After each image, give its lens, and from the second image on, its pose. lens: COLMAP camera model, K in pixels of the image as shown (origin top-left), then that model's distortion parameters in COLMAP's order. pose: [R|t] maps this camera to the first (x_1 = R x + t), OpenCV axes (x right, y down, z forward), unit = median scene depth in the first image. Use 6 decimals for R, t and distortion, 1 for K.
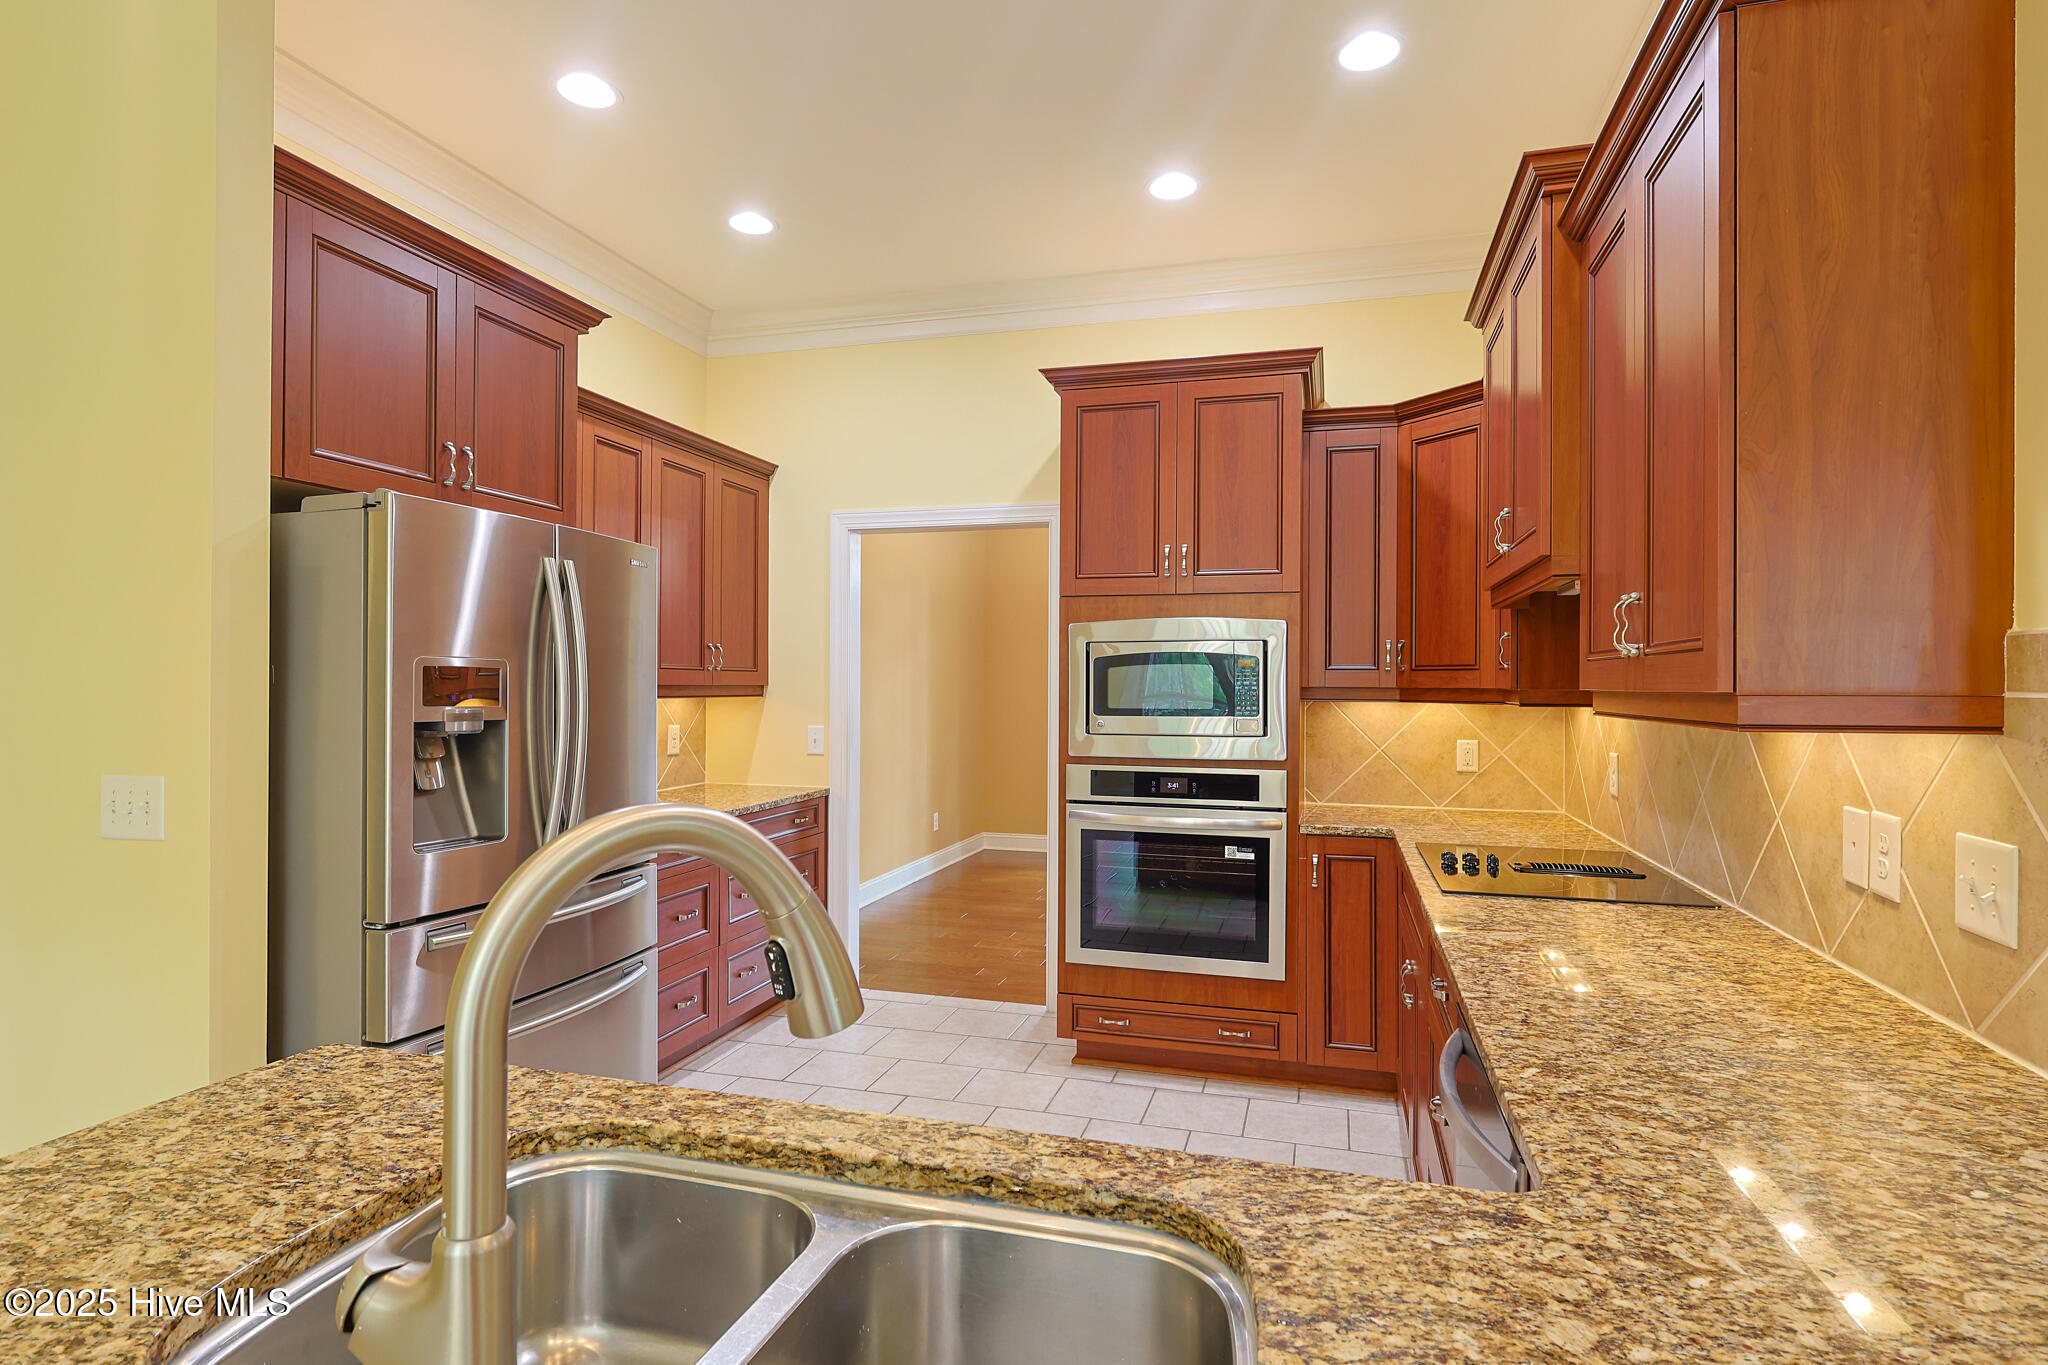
lens RADIAL K [[1058.0, 0, 1024.0], [0, 1058.0, 682.5], [0, 0, 1]] dist [0.001138, 0.000520]
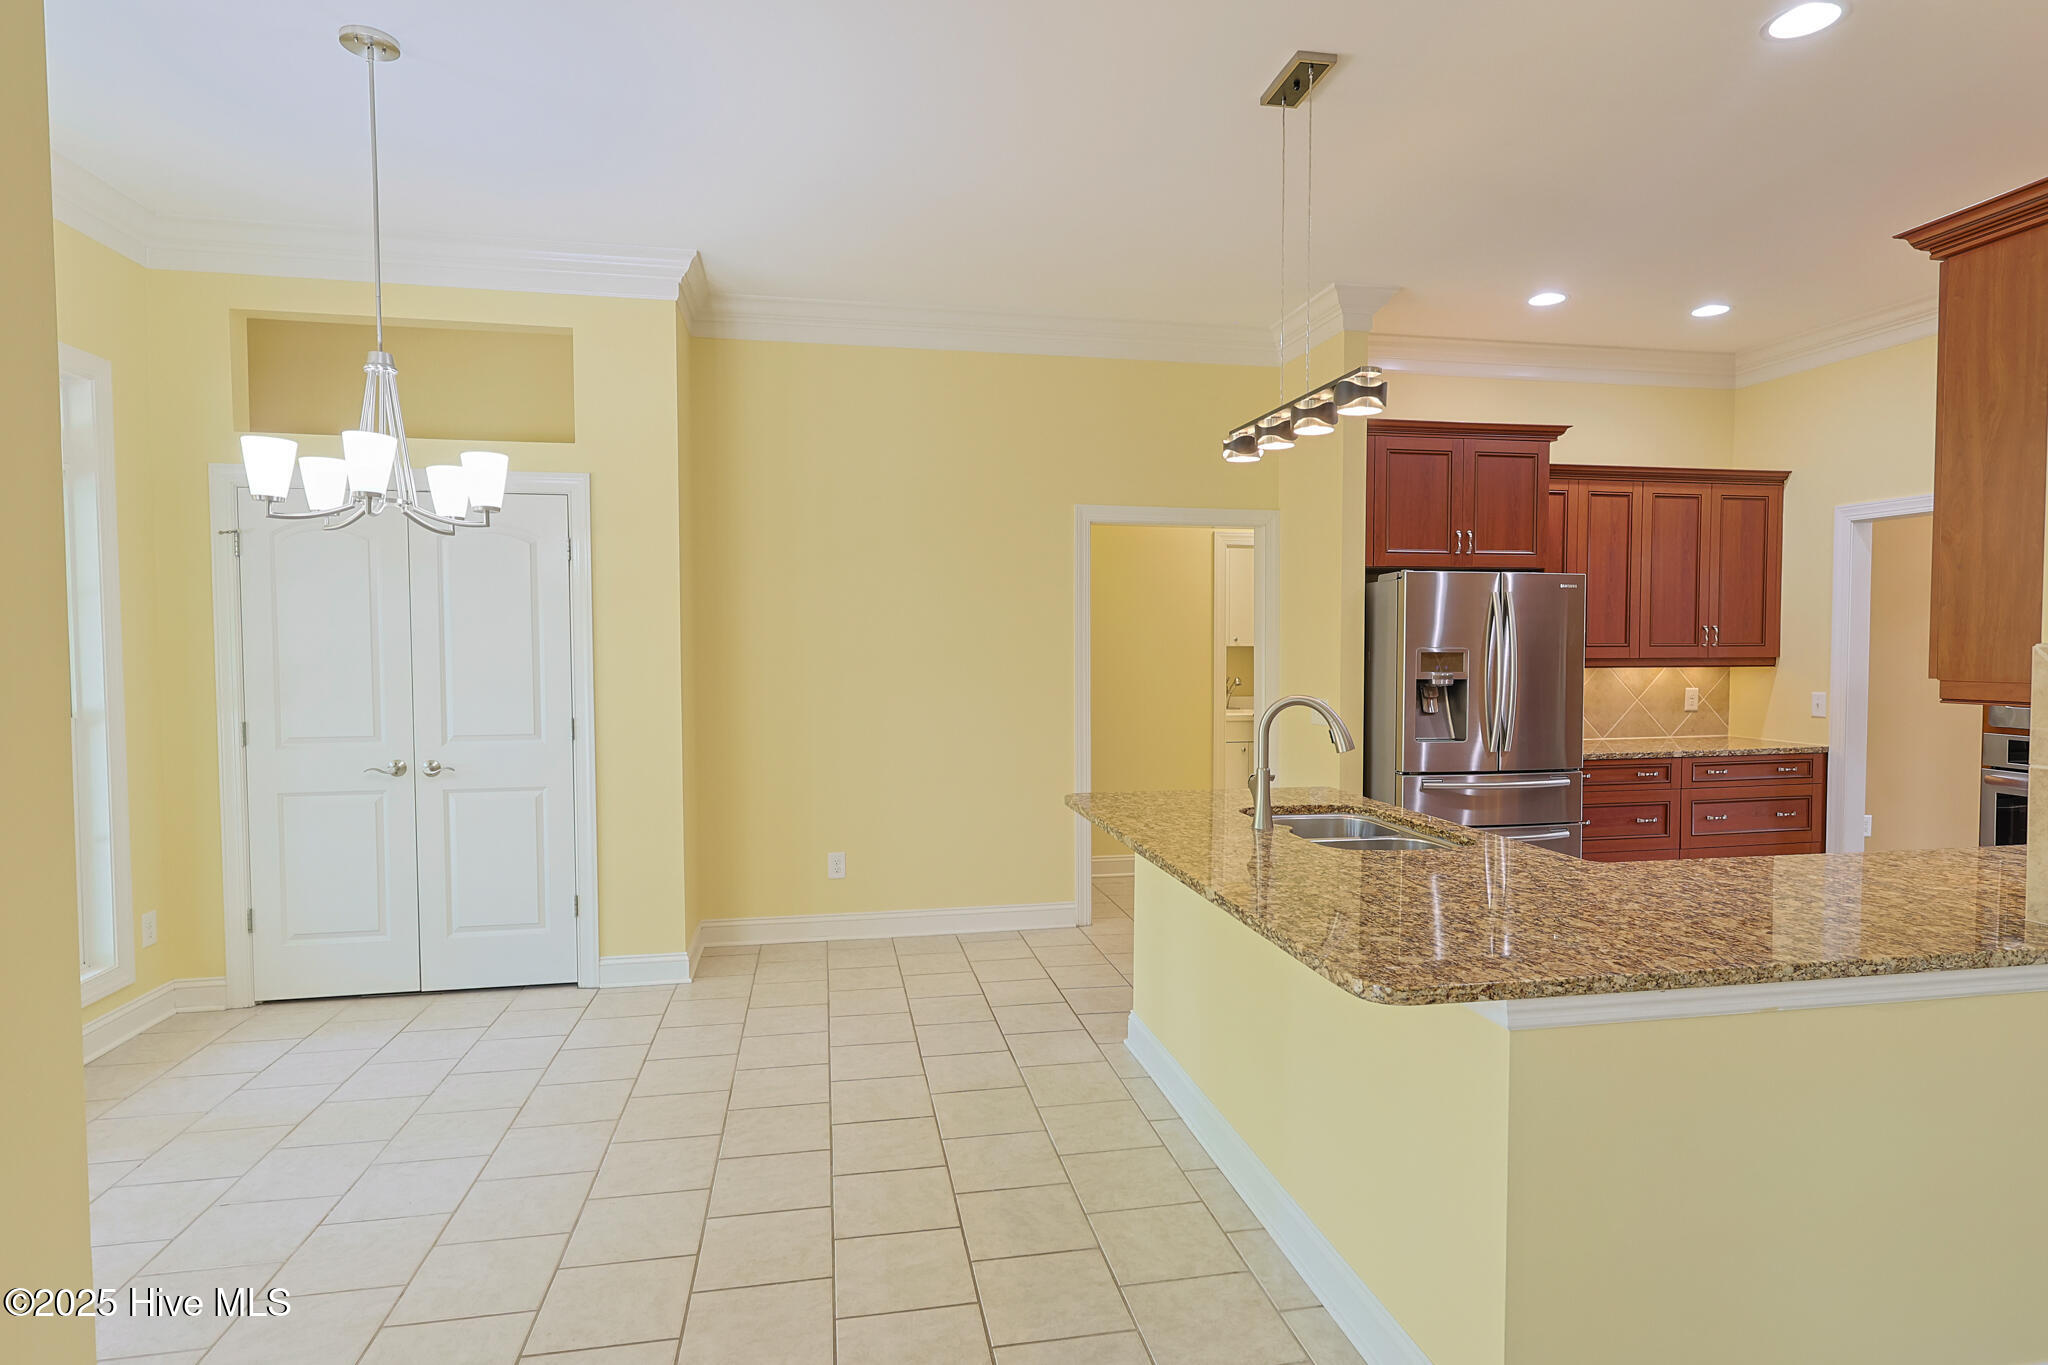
lens RADIAL K [[1080.3, 0, 1024.0], [0, 1080.3, 682.5], [0, 0, 1]] dist [0.005630, 0.001101]
pose [[0.448074, 0.027947, -0.893559, 0.632037], [0.006068, 0.999393, 0.034300, -0.021416], [0.893976, -0.020791, 0.447633, -0.419883]]
